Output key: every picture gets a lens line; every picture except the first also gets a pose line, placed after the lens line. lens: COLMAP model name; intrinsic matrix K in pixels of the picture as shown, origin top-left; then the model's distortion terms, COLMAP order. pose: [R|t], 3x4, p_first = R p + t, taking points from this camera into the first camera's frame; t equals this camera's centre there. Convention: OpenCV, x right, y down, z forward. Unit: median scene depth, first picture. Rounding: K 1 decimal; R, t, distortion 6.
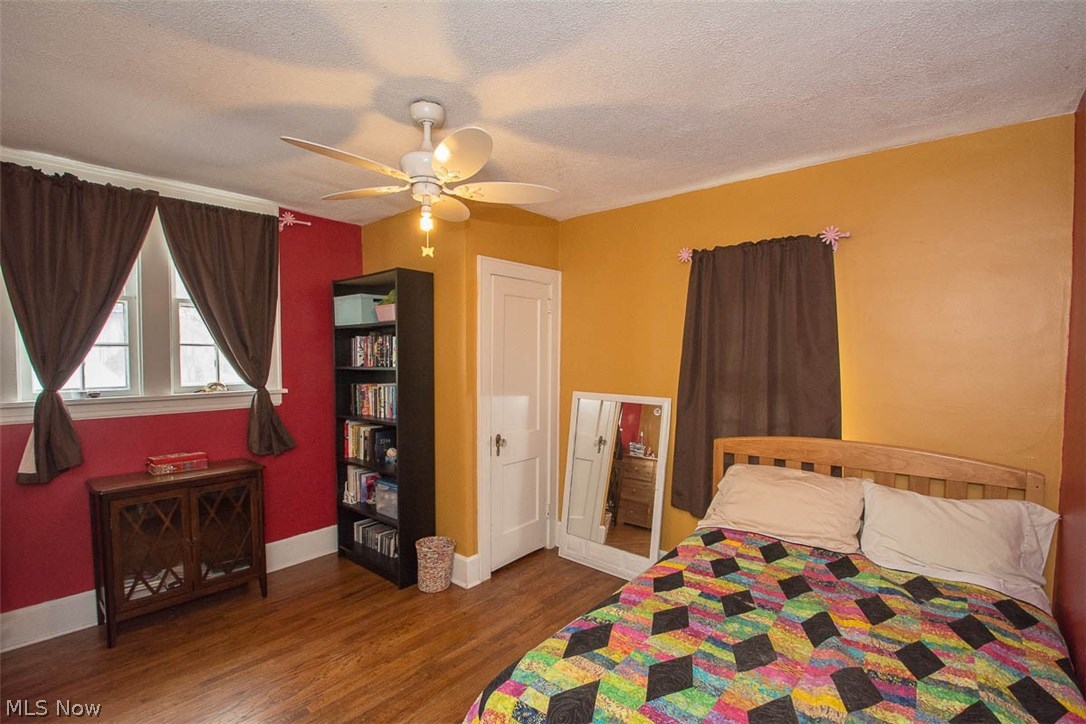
lens RADIAL K [[474.4, 0, 539.4], [0, 474.4, 378.7], [0, 0, 1]] dist [0.011049, -0.015205]
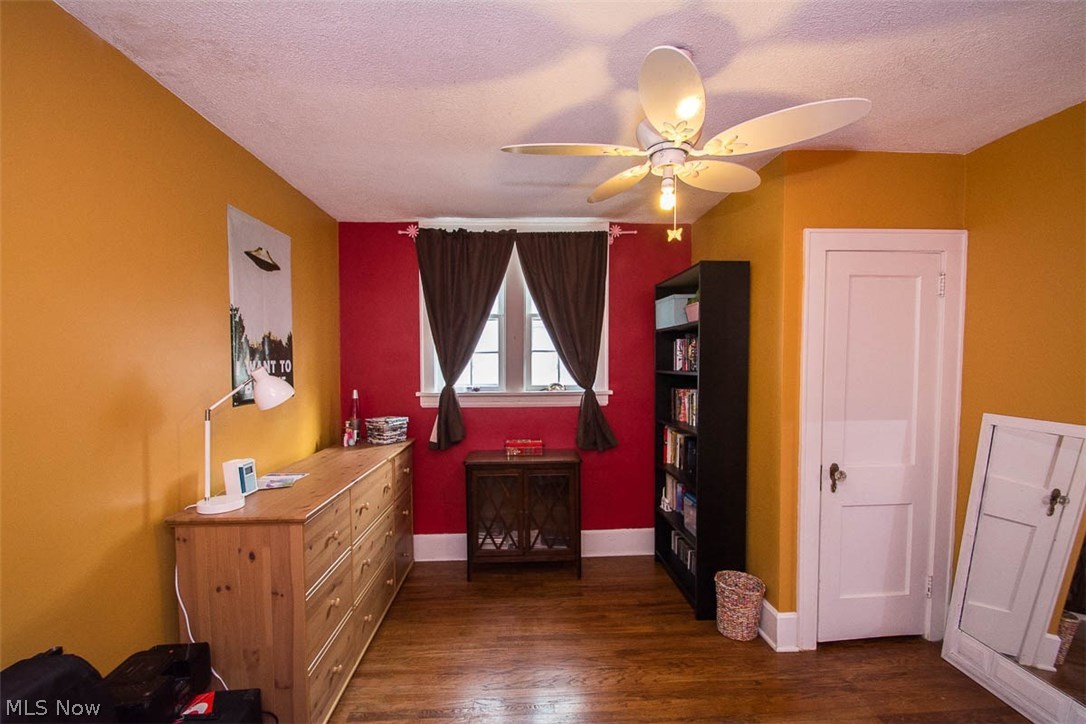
lens RADIAL K [[464.6, 0, 544.8], [0, 464.6, 379.5], [0, 0, 1]] dist [0.008916, -0.014970]
pose [[0.703956, 0.026460, -0.709751, 0.115586], [-0.028150, 0.999560, 0.009344, -0.010312], [0.709686, 0.013402, 0.704391, 0.168027]]
